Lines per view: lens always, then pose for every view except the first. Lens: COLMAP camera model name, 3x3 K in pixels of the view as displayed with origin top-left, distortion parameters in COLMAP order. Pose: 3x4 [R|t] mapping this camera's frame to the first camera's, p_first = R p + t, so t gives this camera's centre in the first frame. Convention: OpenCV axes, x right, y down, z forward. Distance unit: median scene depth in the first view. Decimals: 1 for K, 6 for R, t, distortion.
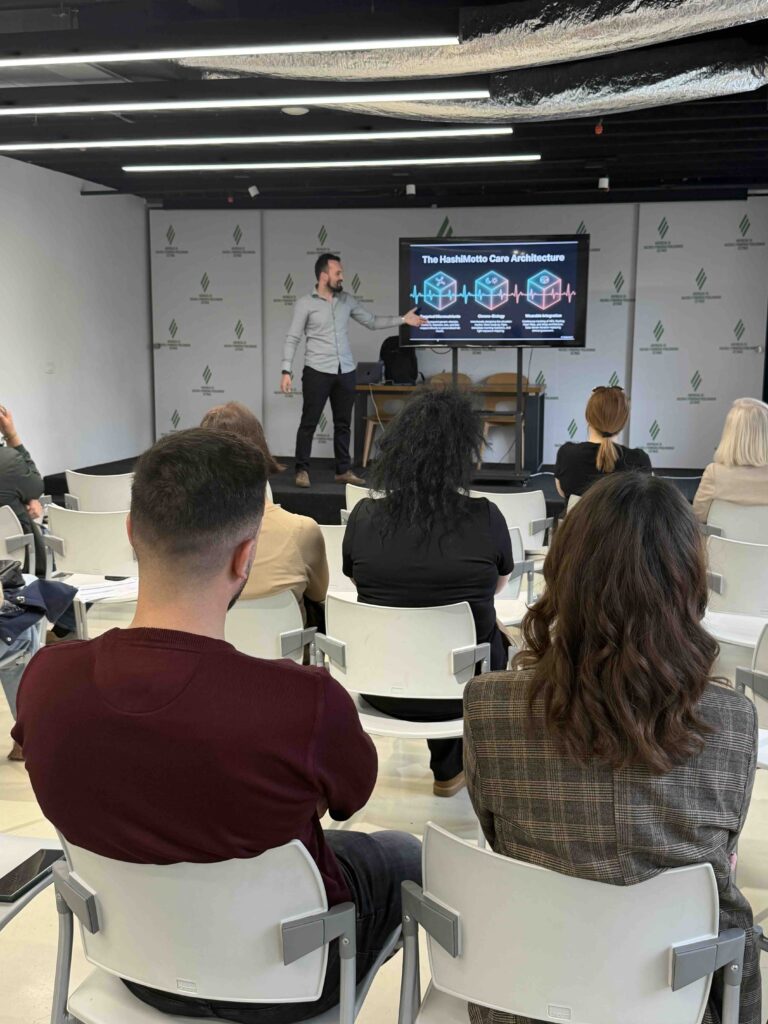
lens RADIAL K [[1136.6, 0, 388.6], [0, 1136.6, 510.8], [0, 0, 1]] dist [0.043824, 0.000000]
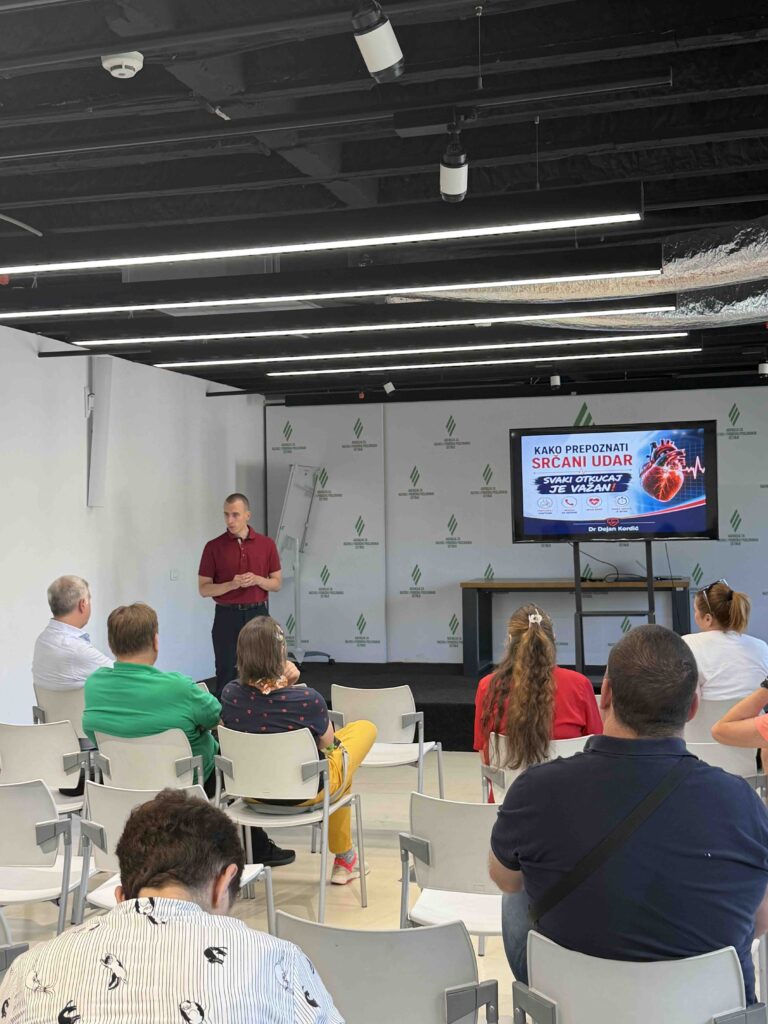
lens RADIAL K [[1310.1, 0, 385.4], [0, 1310.1, 508.1], [0, 0, 1]] dist [0.061526, 0.000000]
pose [[0.997511, -0.028614, -0.064438, -0.092440], [0.018105, 0.987253, -0.158128, -0.008645], [0.068141, 0.156568, 0.985314, -0.130078]]
